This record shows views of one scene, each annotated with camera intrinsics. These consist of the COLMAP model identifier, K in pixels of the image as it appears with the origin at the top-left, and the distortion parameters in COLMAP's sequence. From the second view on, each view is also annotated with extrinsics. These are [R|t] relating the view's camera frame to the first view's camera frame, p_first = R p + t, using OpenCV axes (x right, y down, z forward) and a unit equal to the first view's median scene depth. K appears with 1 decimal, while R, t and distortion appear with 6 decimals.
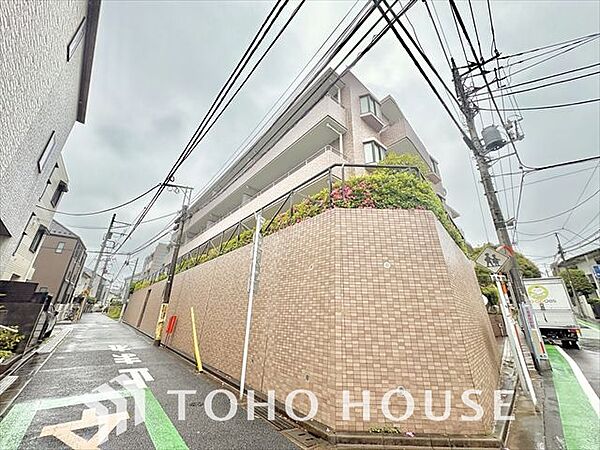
lens RADIAL K [[238.8, 0, 300.1], [0, 238.8, 223.3], [0, 0, 1]] dist [0.000383, -0.000288]
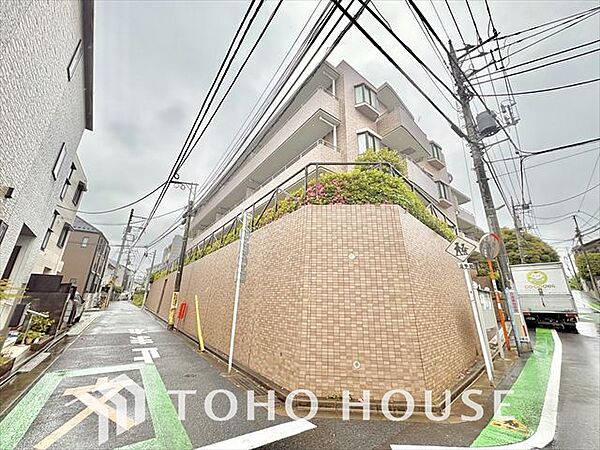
lens RADIAL K [[238.8, 0, 300.1], [0, 238.8, 223.3], [0, 0, 1]] dist [0.000383, -0.000288]
pose [[0.997842, -0.025963, -0.060309, 0.083300], [0.028892, 0.998419, 0.048214, -0.016216], [0.058962, -0.049853, 0.997015, -0.046617]]
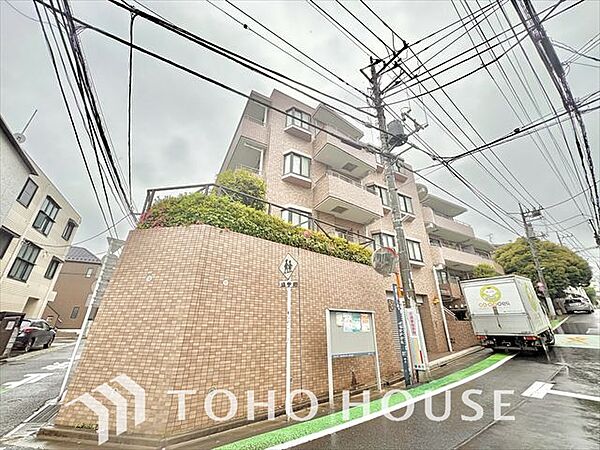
lens RADIAL K [[238.8, 0, 300.1], [0, 238.8, 223.3], [0, 0, 1]] dist [0.000383, -0.000288]
pose [[0.980248, -0.095580, -0.173142, 0.542502], [0.088122, 0.994840, -0.050283, 0.015369], [0.177054, 0.034032, 0.983613, 0.007369]]
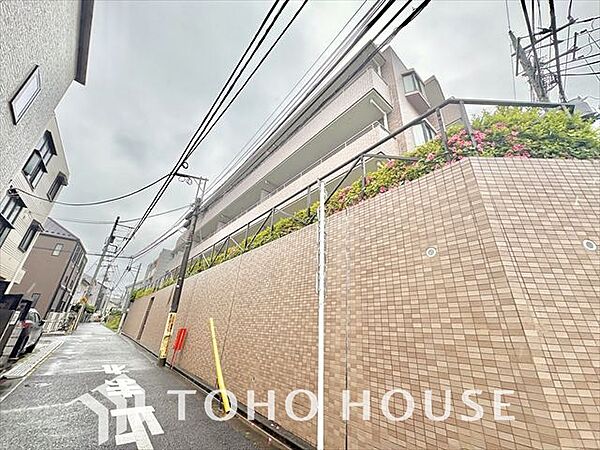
lens RADIAL K [[238.8, 0, 300.1], [0, 238.8, 223.3], [0, 0, 1]] dist [0.000383, -0.000288]
pose [[0.999896, 0.009861, -0.010480, -0.132897], [-0.010331, 0.998897, -0.045811, 0.066559], [0.010017, 0.045914, 0.998895, 0.183007]]
